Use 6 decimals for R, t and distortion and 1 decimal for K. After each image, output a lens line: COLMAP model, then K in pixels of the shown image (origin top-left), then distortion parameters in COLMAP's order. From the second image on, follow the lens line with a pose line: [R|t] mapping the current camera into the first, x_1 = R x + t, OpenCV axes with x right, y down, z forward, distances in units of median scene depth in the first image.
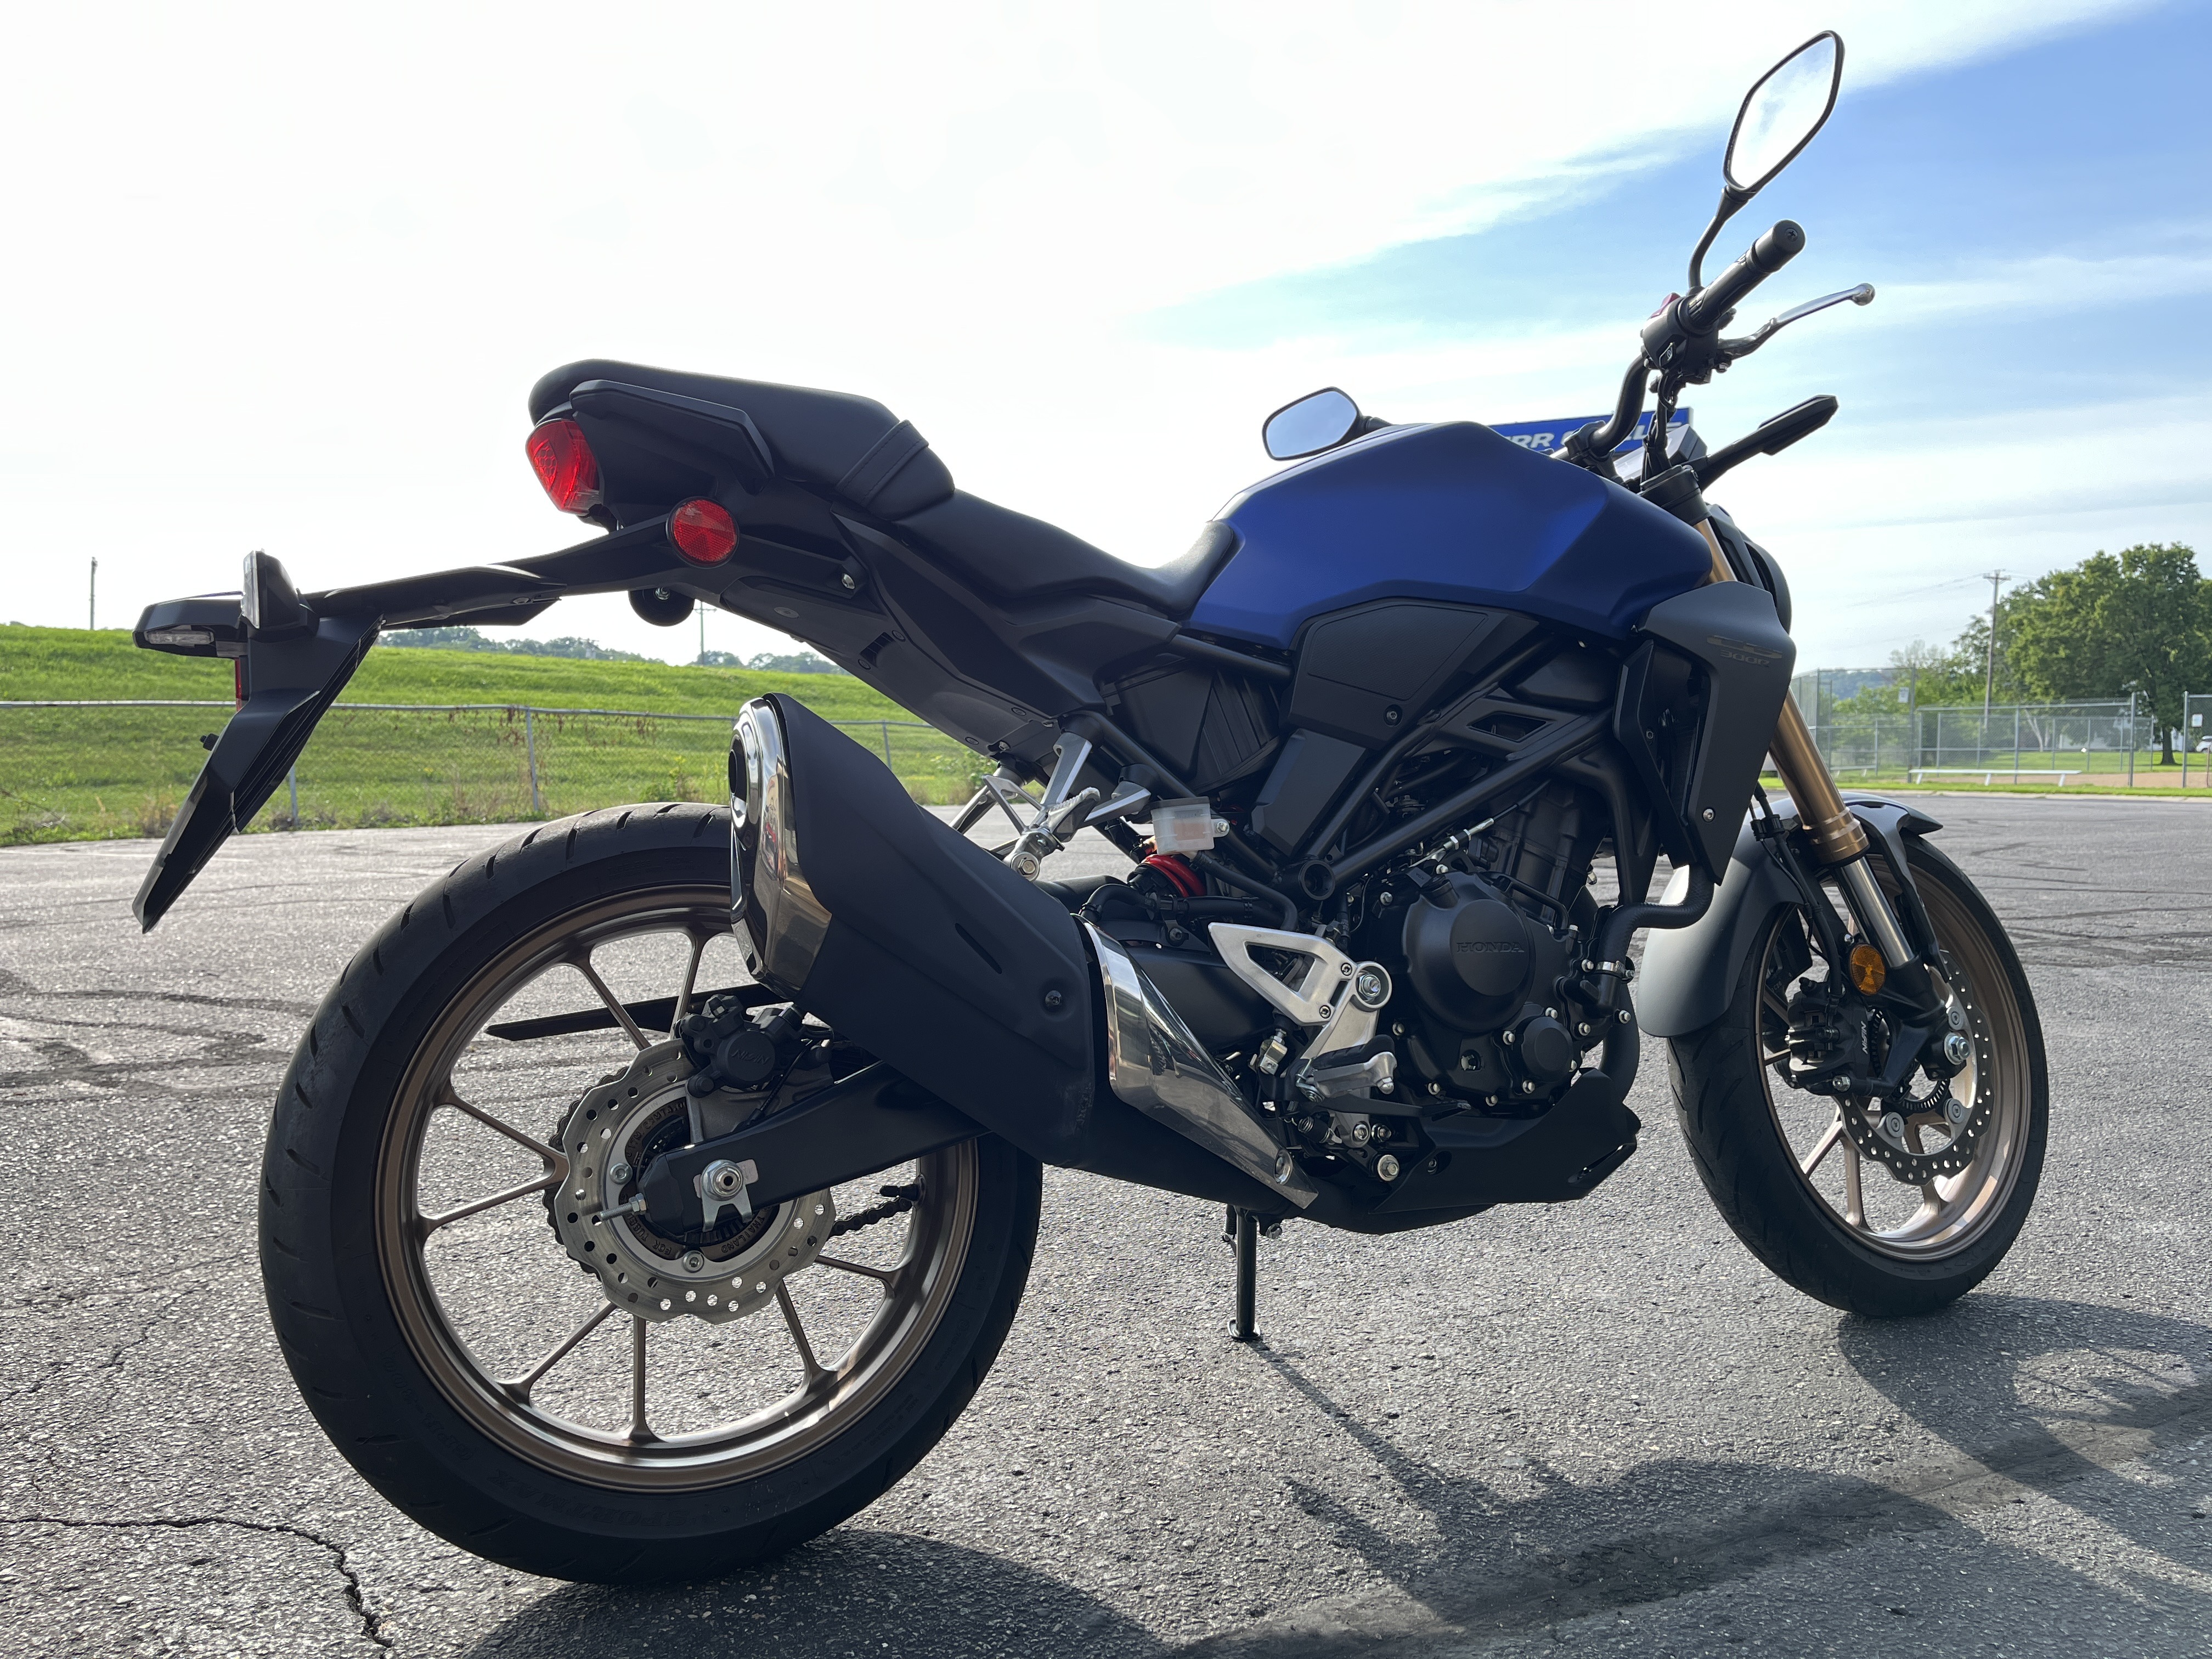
lens RADIAL K [[1682.2, 0, 1118.1], [0, 1682.2, 832.8], [0, 0, 1]] dist [0.070630, -0.095034]
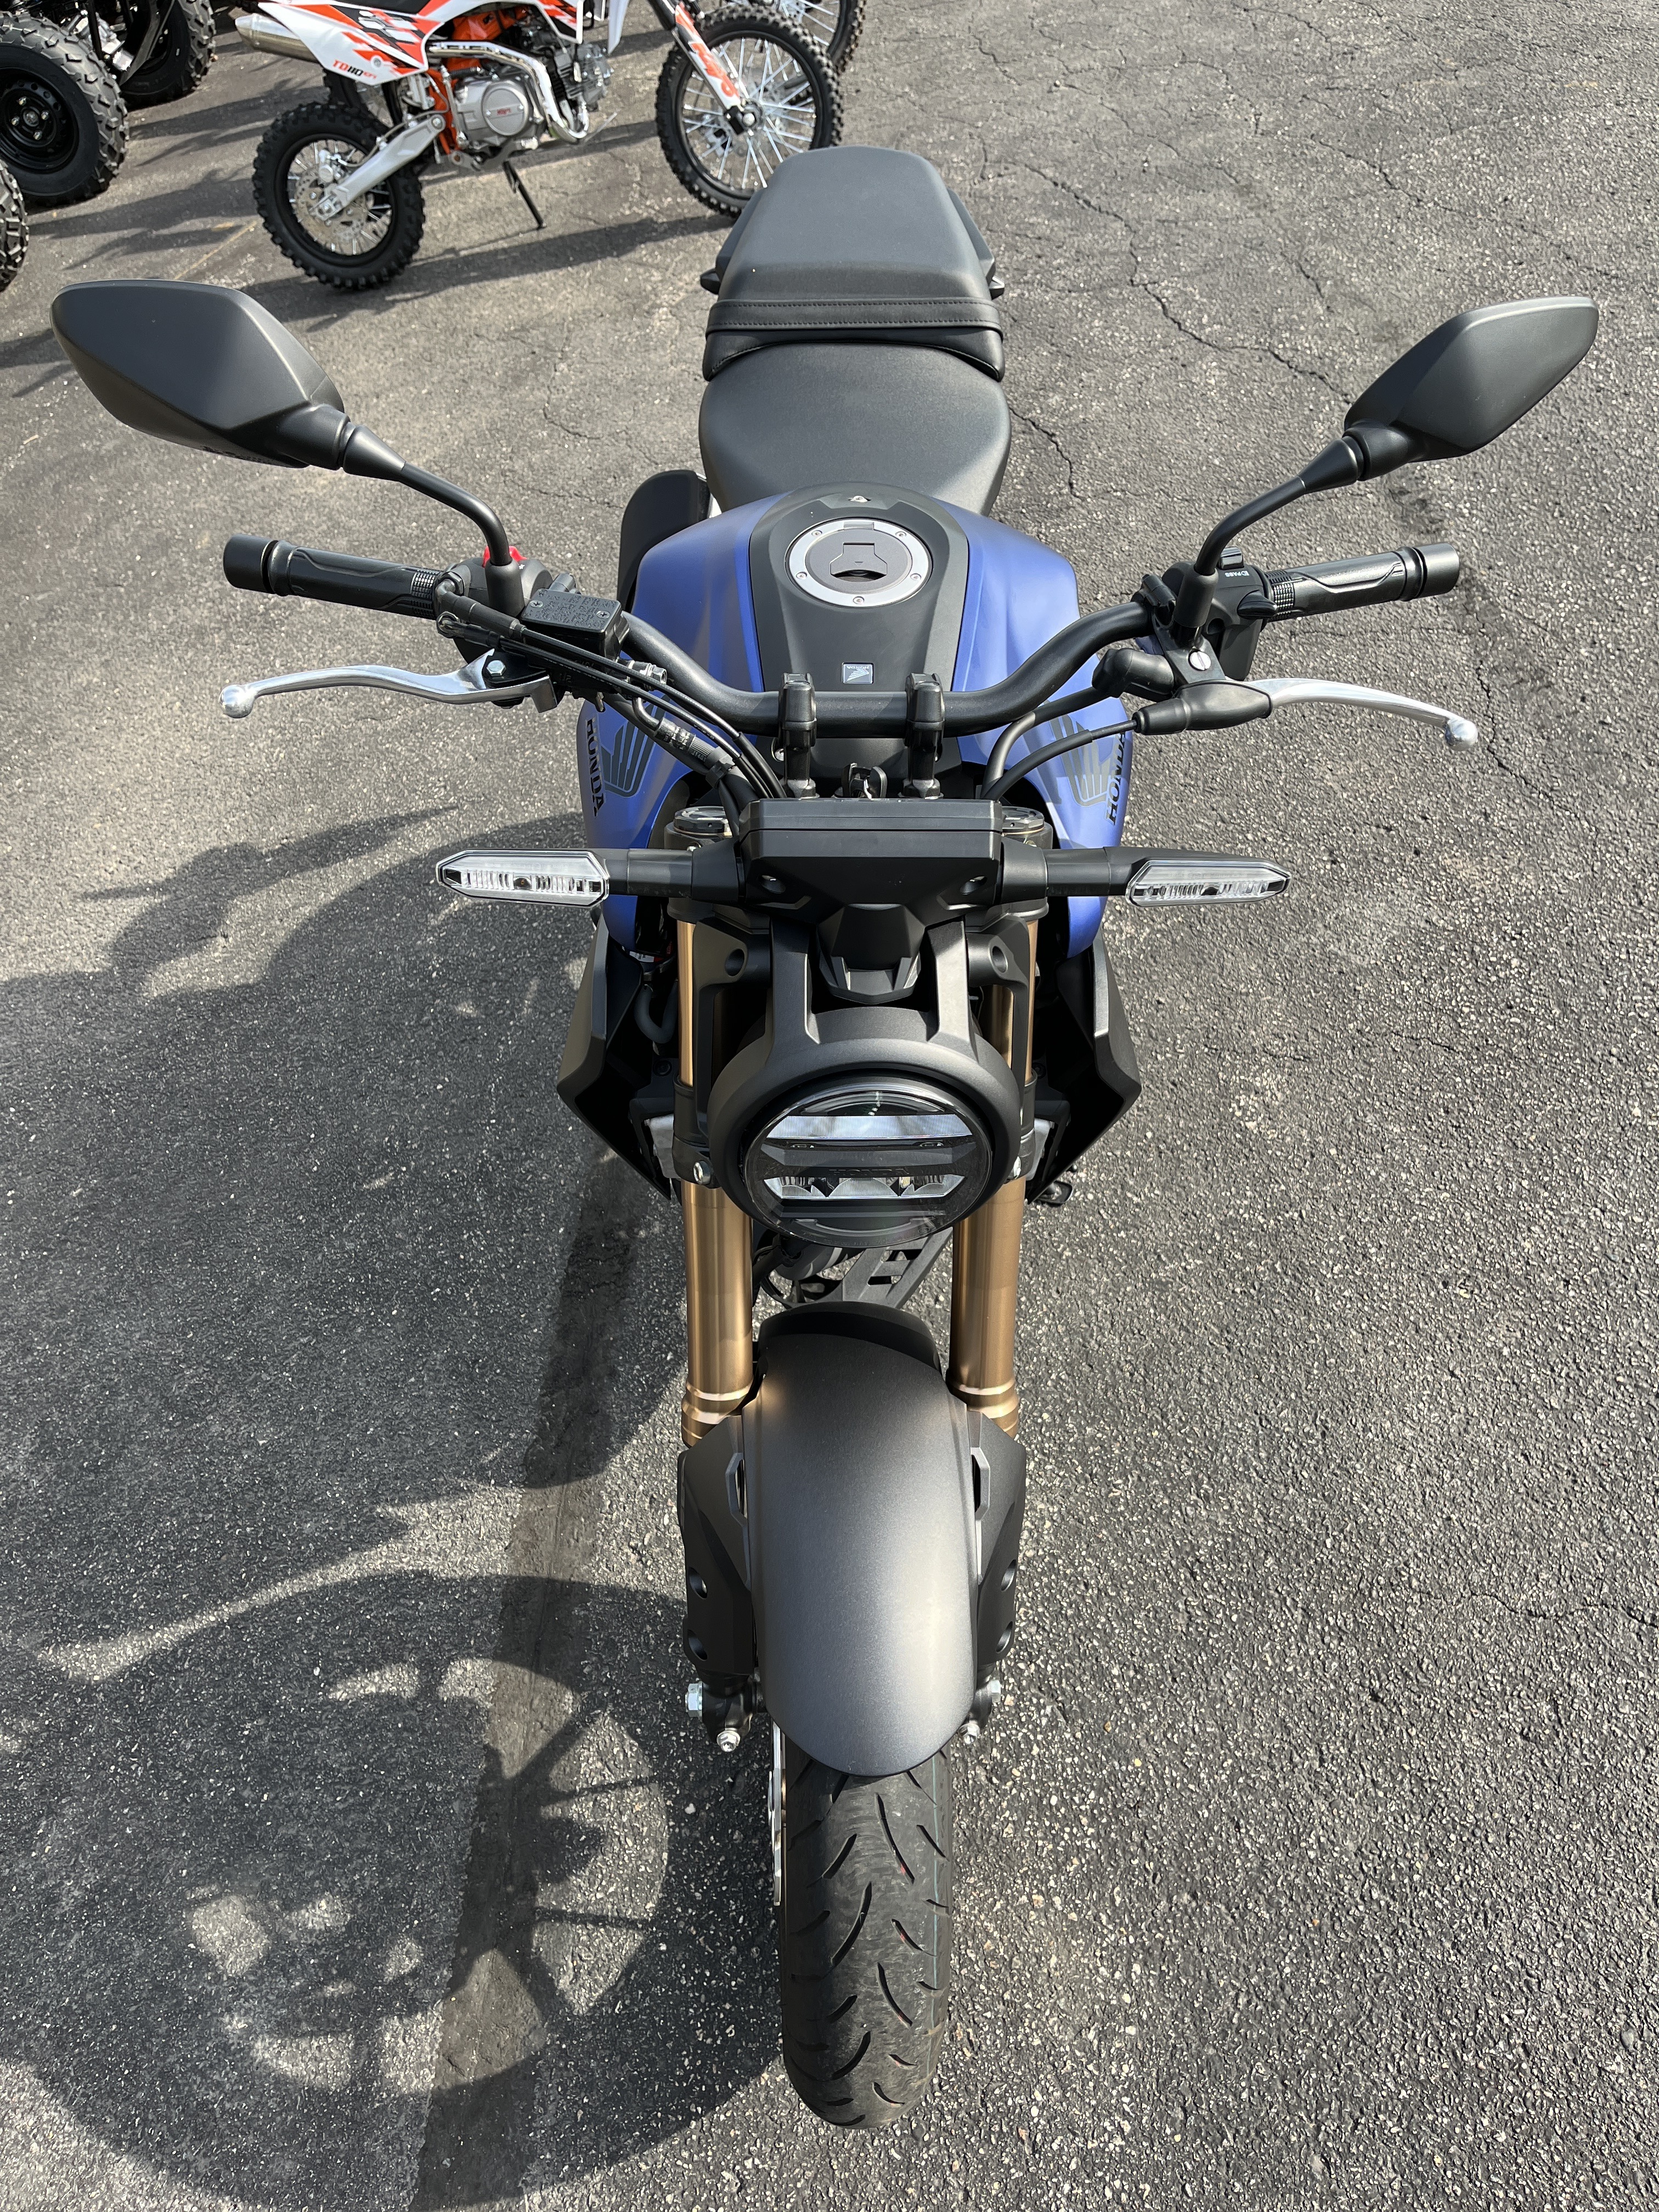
lens RADIAL K [[1682.2, 0, 845.3], [0, 1682.2, 1092.7], [0, 0, 1]] dist [0.070630, -0.095034]
pose [[-0.438780, 0.710583, -0.550040, 0.798288], [0.151020, 0.661718, 0.734385, -0.659414], [0.885813, 0.239166, -0.397661, 1.504437]]
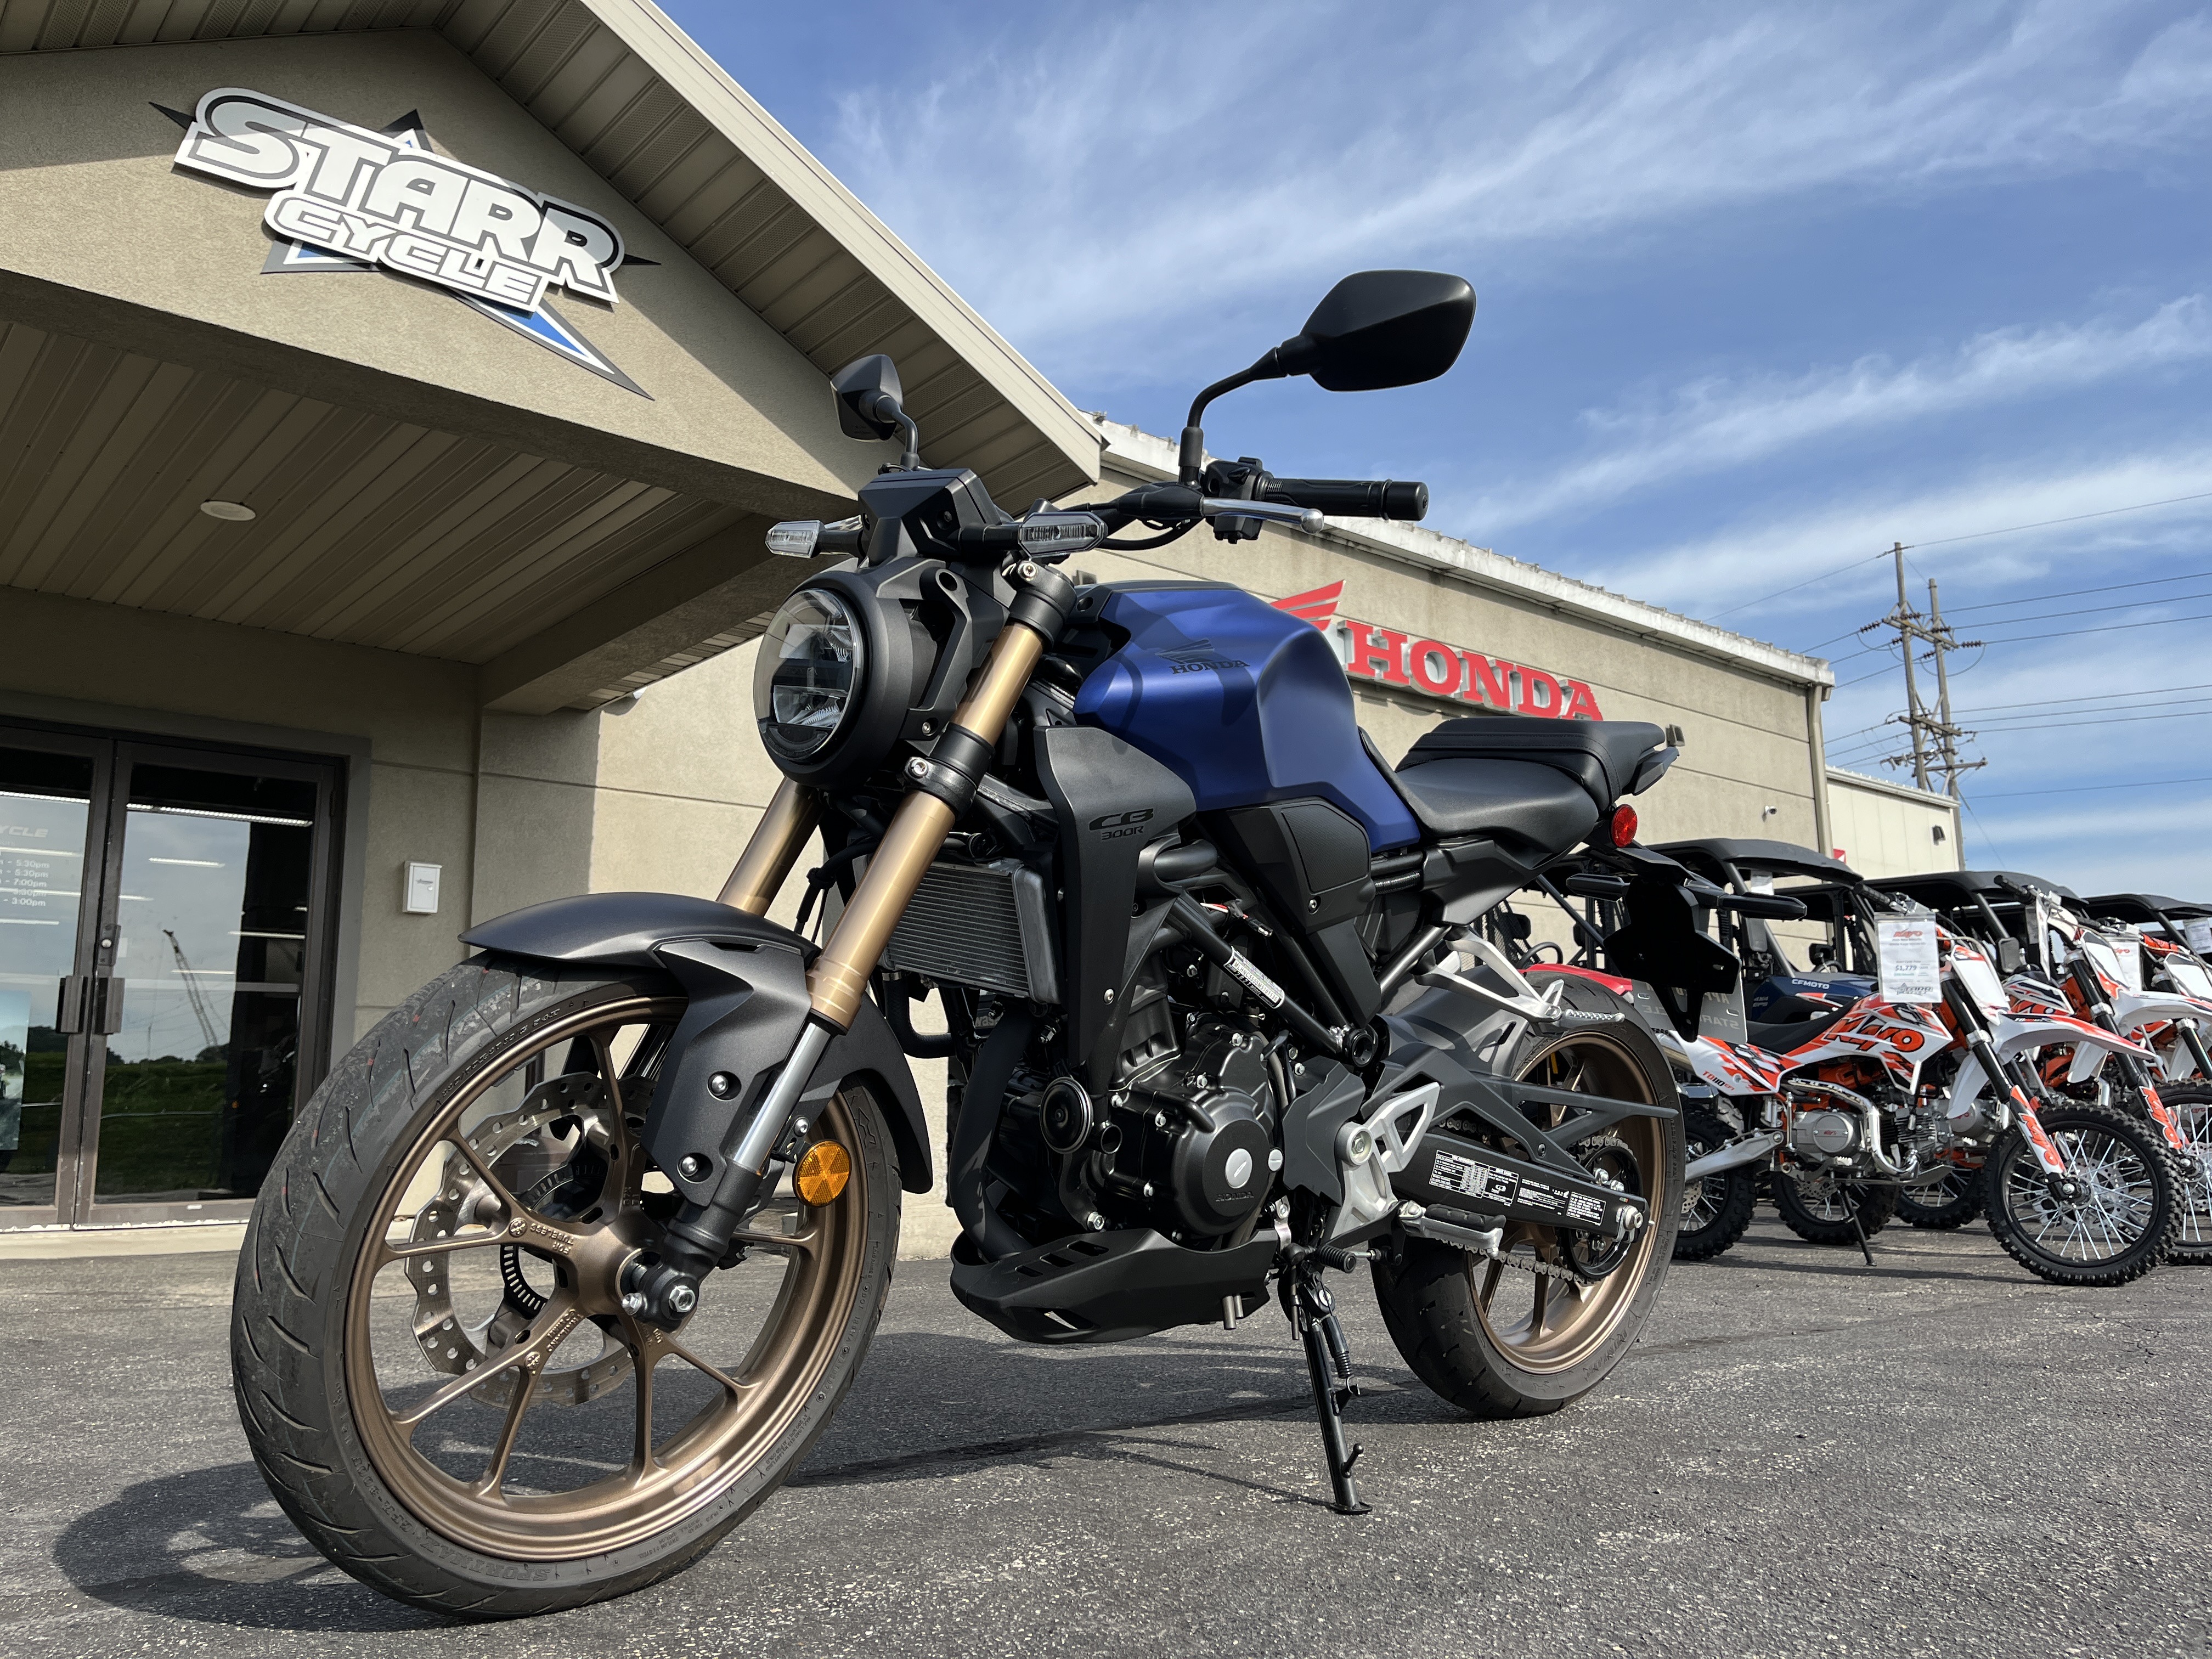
lens RADIAL K [[1682.2, 0, 1100.3], [0, 1682.2, 823.5], [0, 0, 1]] dist [0.070630, -0.095034]
pose [[-0.962998, -0.037086, -0.266946, 0.544532], [-0.002020, 0.991453, -0.130450, 0.051501], [0.269503, -0.125084, -0.954842, 2.195250]]
